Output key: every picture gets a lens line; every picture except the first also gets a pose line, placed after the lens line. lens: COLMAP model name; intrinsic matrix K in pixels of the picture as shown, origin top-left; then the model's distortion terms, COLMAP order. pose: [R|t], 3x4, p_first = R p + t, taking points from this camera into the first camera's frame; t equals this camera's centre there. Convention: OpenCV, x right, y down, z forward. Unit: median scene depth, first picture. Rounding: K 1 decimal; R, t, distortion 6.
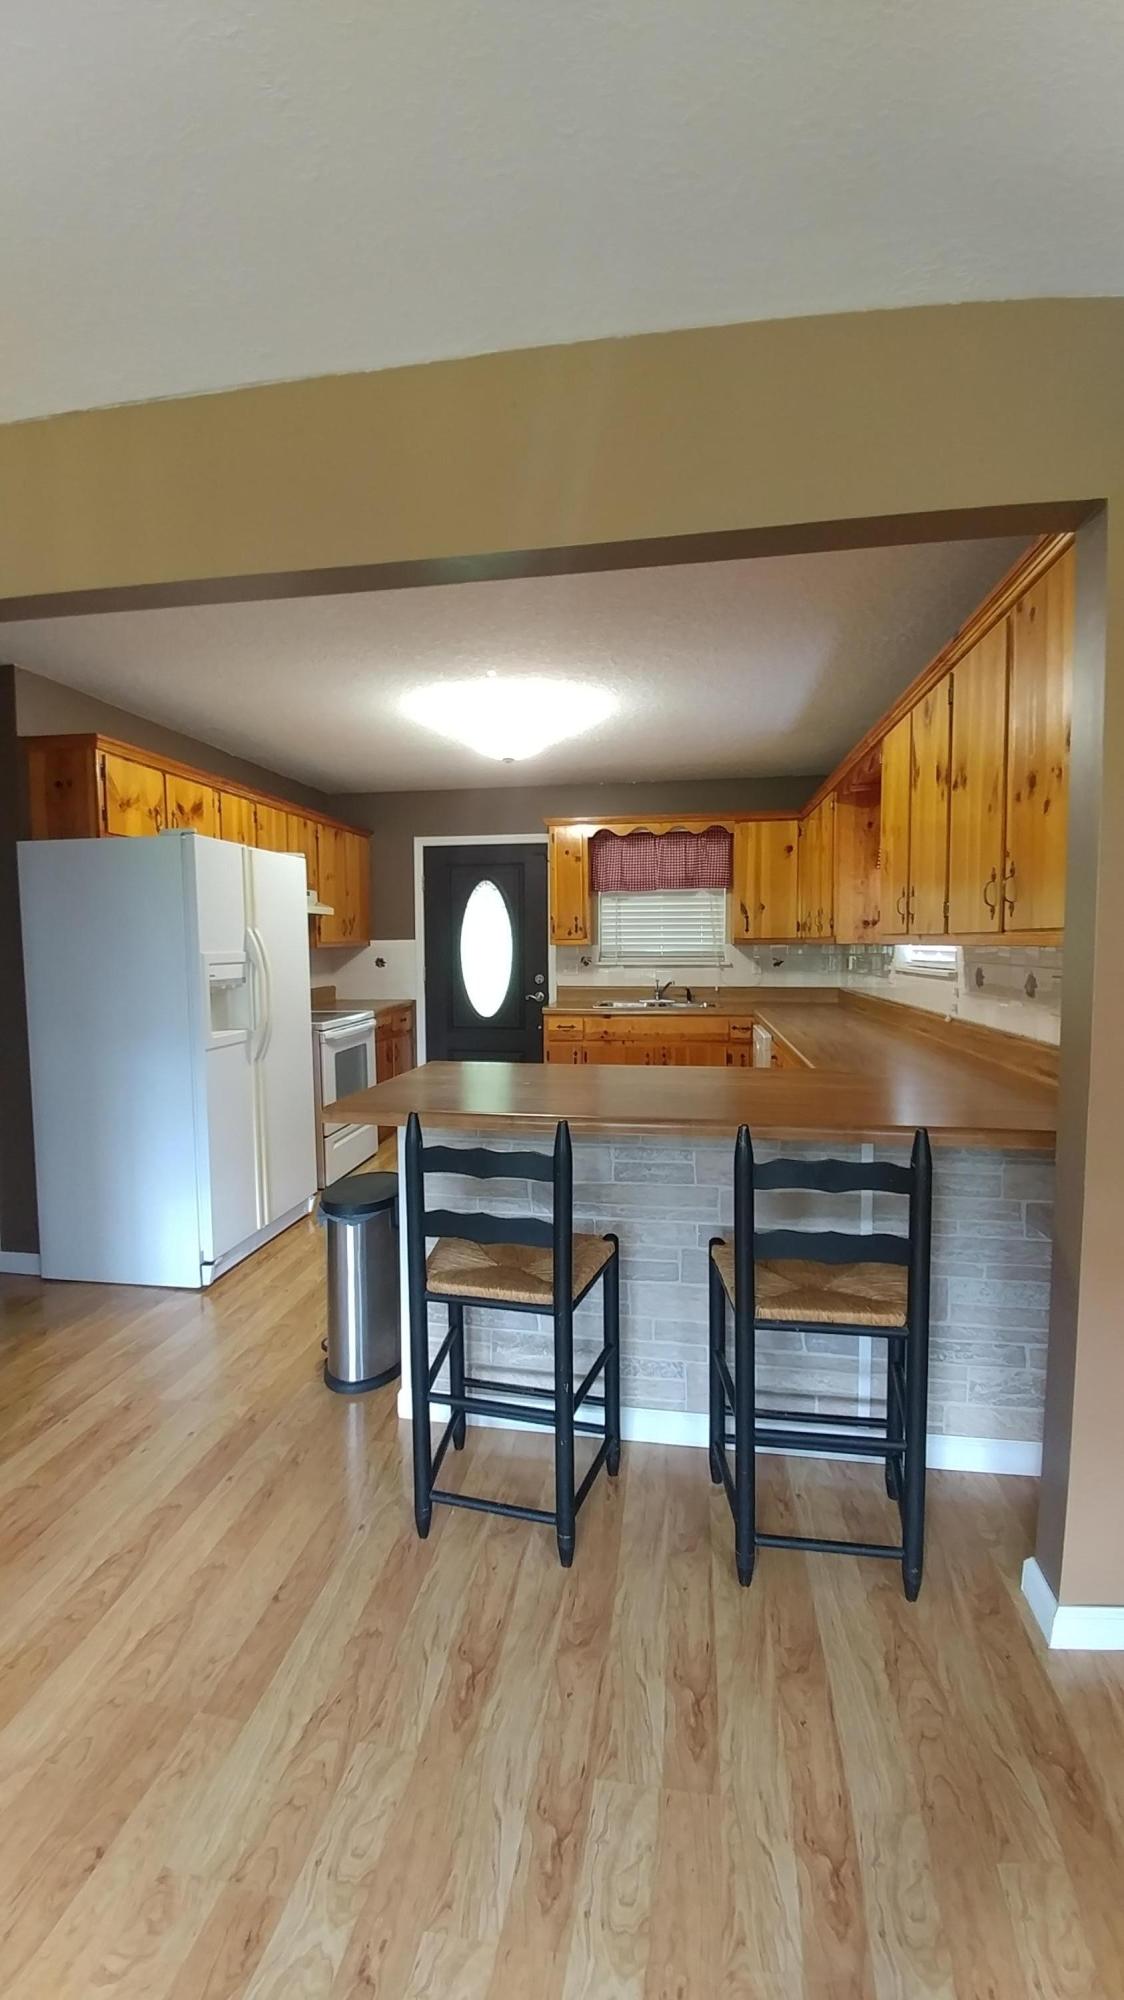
lens RADIAL K [[812.1, 0, 548.5], [0, 812.1, 999.7], [0, 0, 1]] dist [-0.008456, -0.005181]
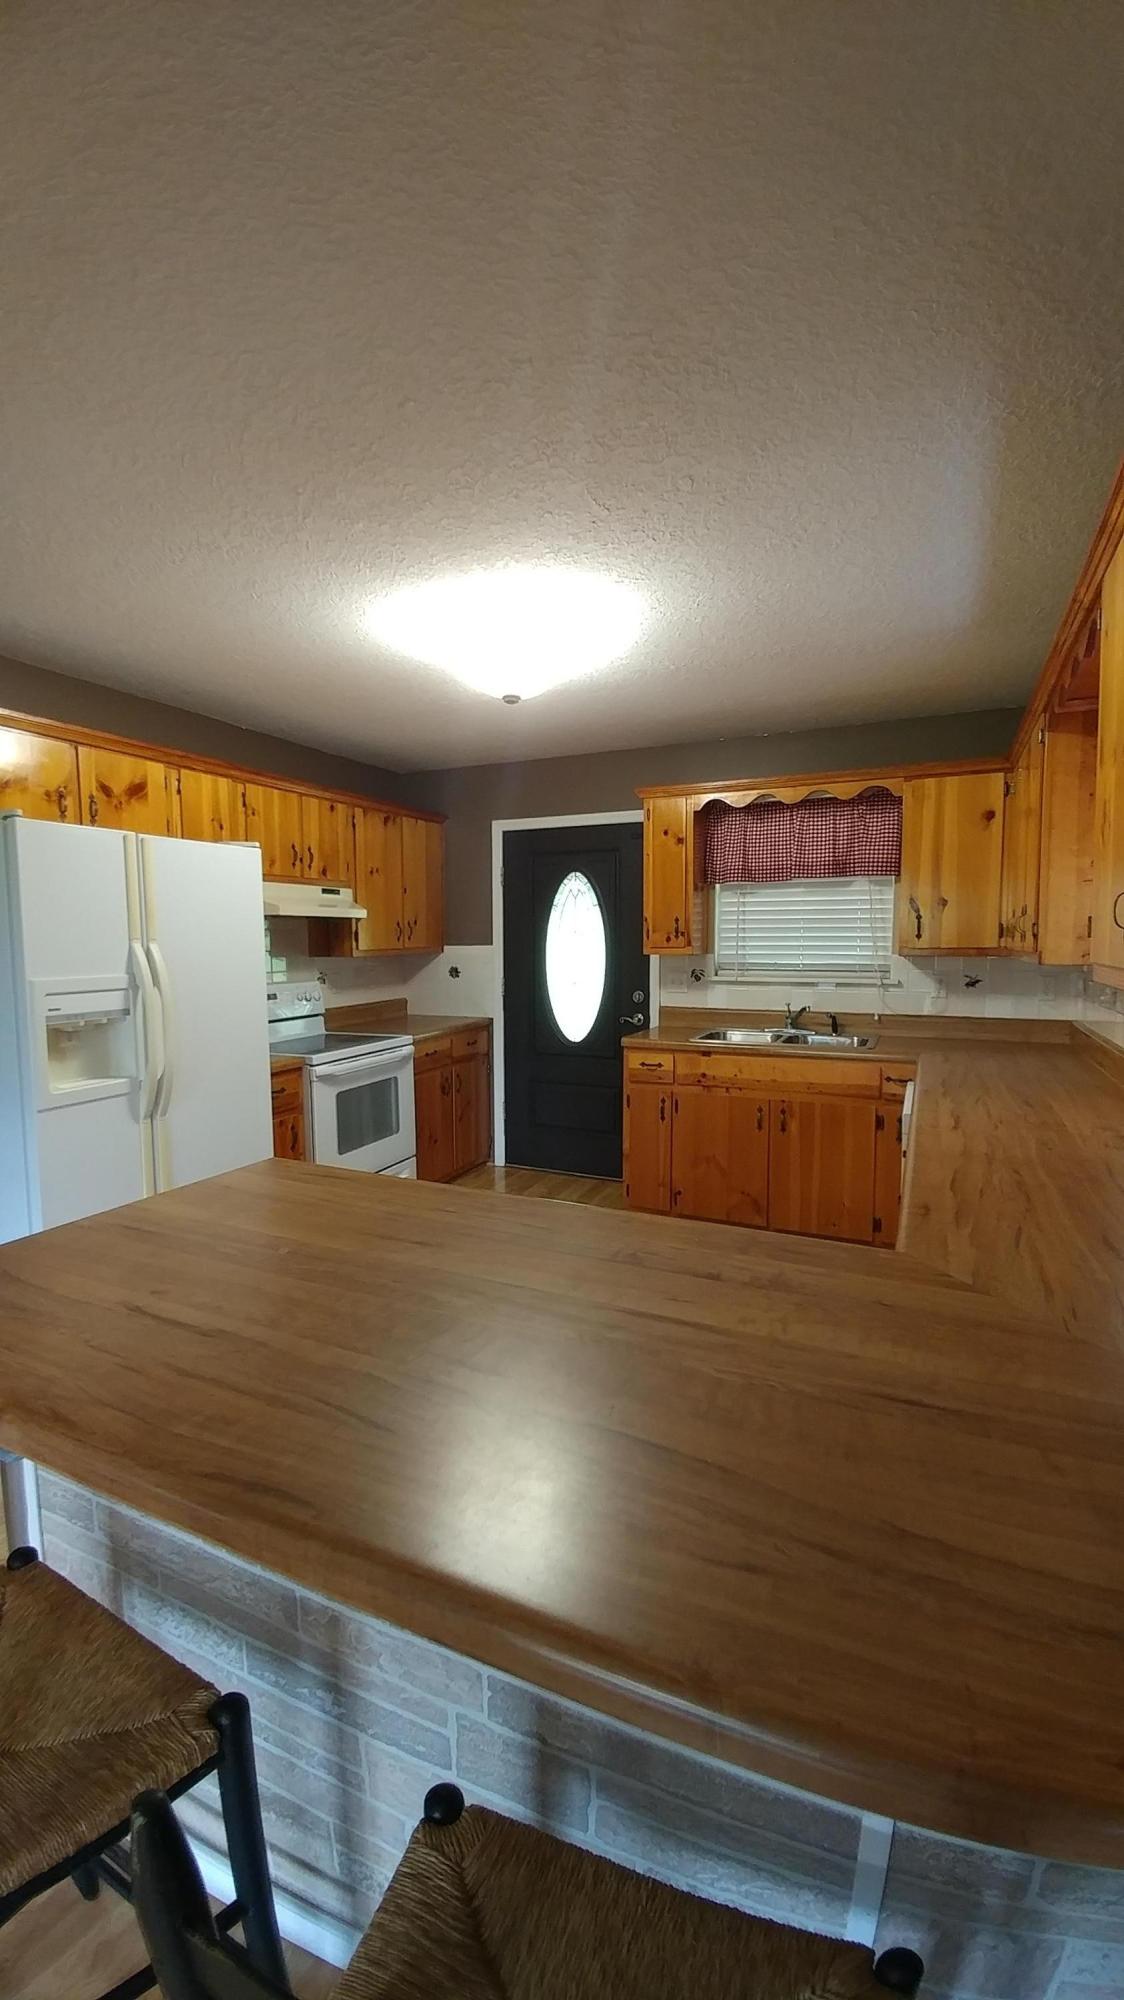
lens RADIAL K [[821.5, 0, 537.1], [0, 821.5, 1009.3], [0, 0, 1]] dist [0.002171, -0.000150]
pose [[0.960598, 0.025506, -0.276768, 0.125172], [-0.019987, 0.999542, 0.022743, -0.032038], [0.277221, -0.016316, 0.960668, 0.229757]]
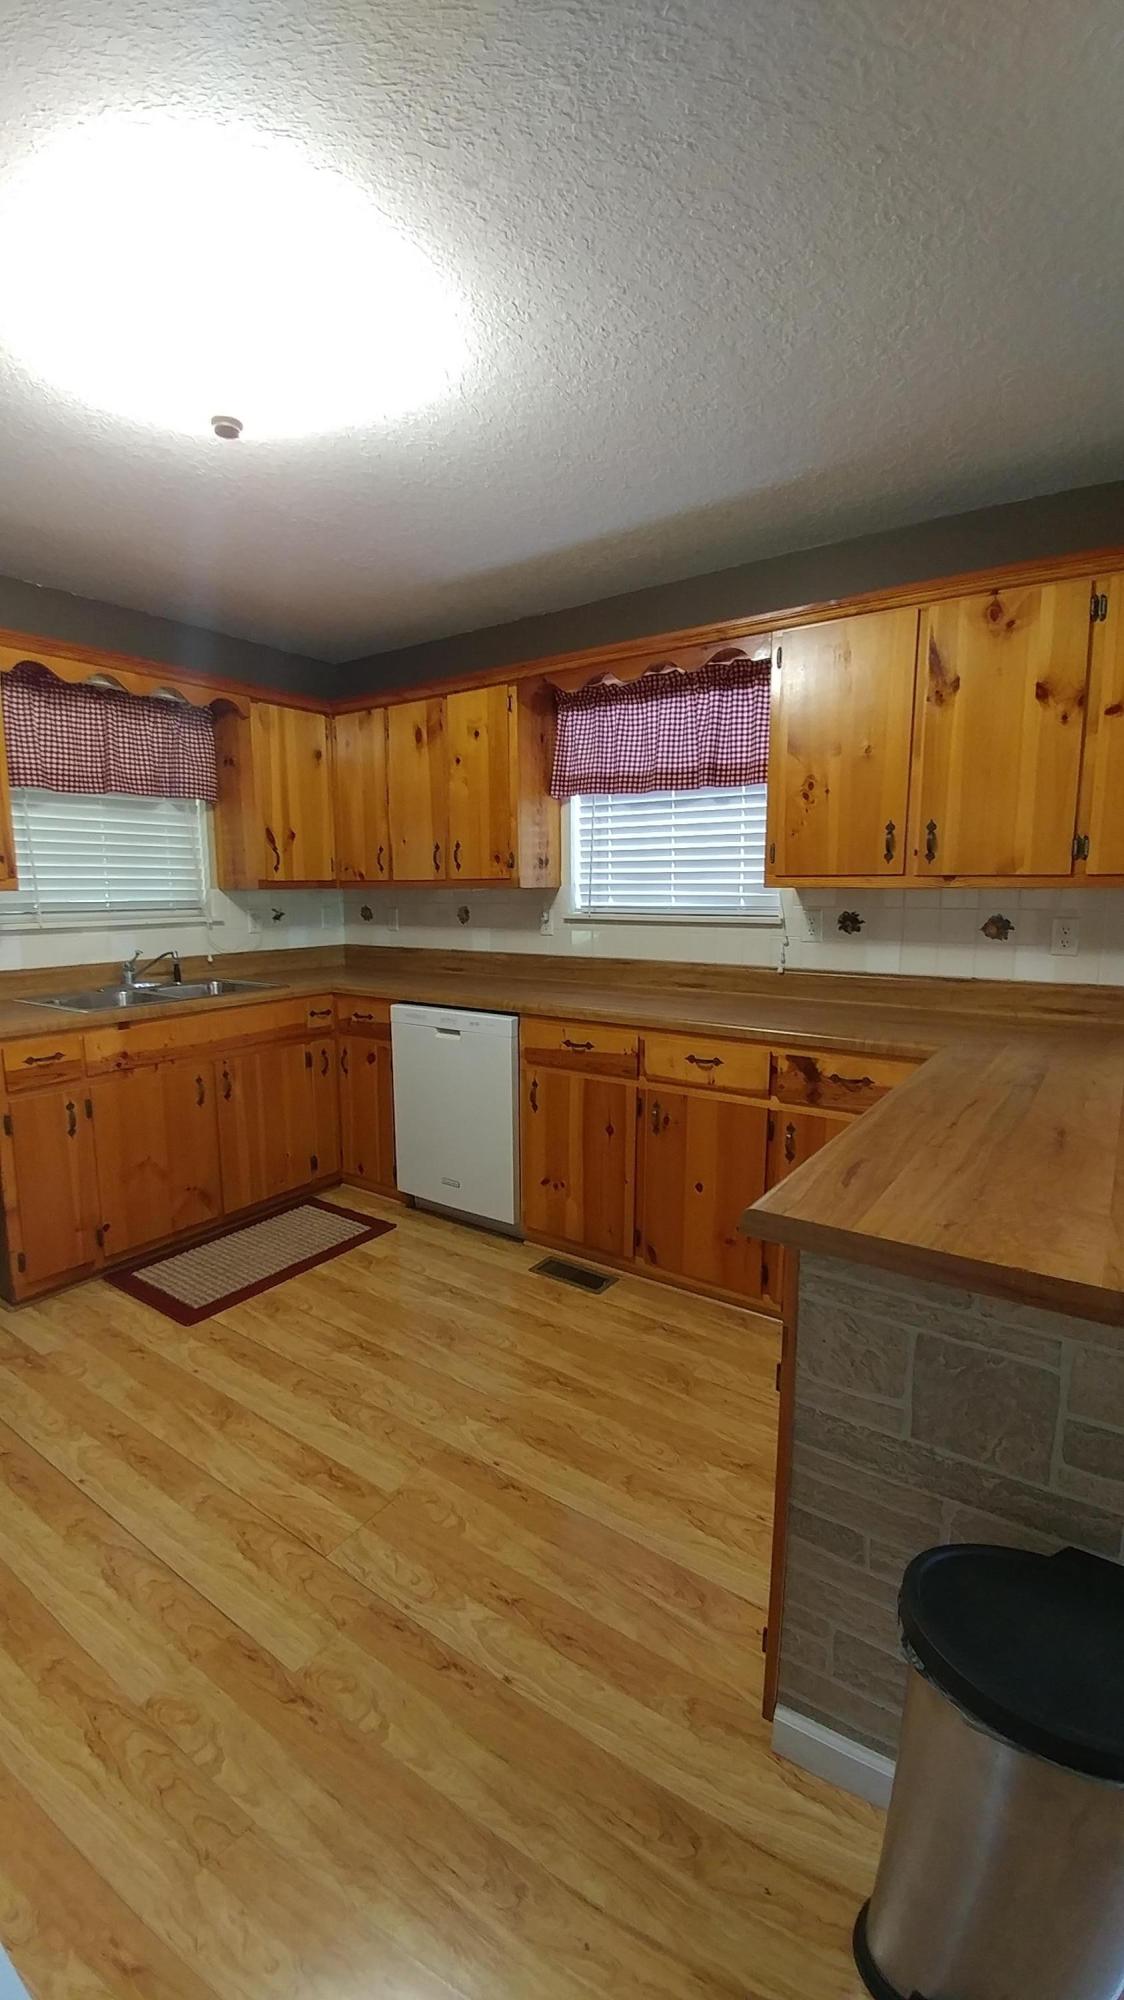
lens RADIAL K [[812.1, 0, 543.3], [0, 812.1, 1008.4], [0, 0, 1]] dist [-0.008456, -0.005181]
pose [[0.438314, -0.132312, 0.889030, -0.270366], [0.064687, 0.991185, 0.115623, -0.033120], [-0.896491, 0.006829, 0.443009, 0.493183]]
